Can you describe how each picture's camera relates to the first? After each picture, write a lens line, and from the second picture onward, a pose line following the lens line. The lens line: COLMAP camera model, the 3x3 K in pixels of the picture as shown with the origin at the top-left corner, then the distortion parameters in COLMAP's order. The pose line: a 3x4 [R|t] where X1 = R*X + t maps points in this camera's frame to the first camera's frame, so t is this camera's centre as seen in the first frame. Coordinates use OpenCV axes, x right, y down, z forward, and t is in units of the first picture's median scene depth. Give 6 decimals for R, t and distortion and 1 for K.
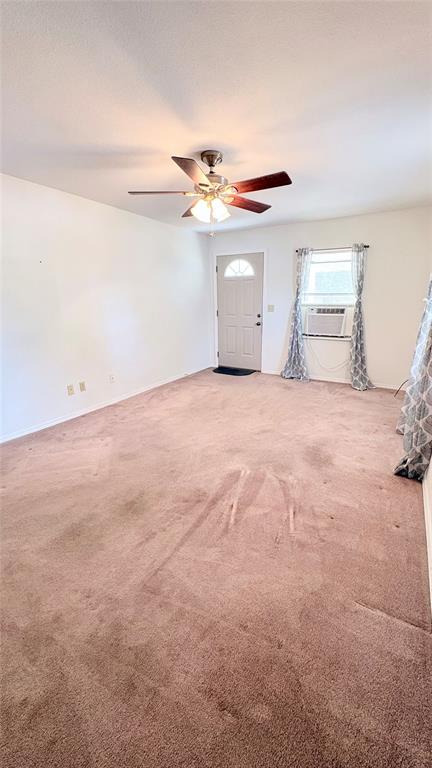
lens RADIAL K [[305.3, 0, 216.0], [0, 305.3, 384.0], [0, 0, 1]] dist [0.000382, 0.000035]
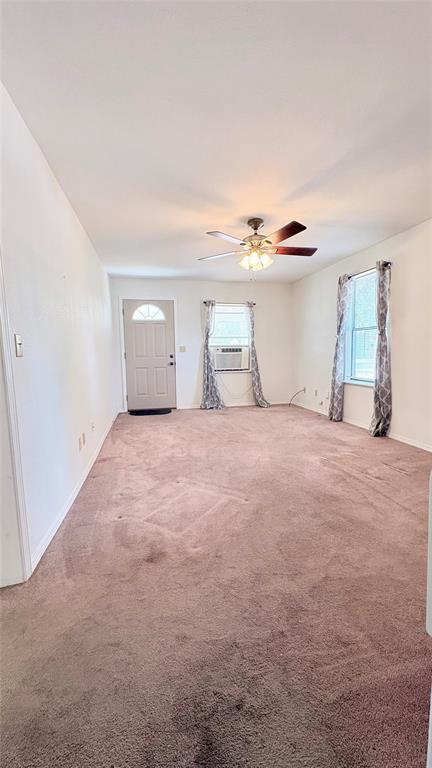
lens RADIAL K [[305.3, 0, 216.0], [0, 305.3, 384.0], [0, 0, 1]] dist [0.000382, 0.000035]
pose [[0.734365, -0.074690, 0.674632, -0.541018], [0.193885, 0.975598, -0.103041, 0.014189], [-0.650474, 0.206471, 0.730927, 0.151737]]
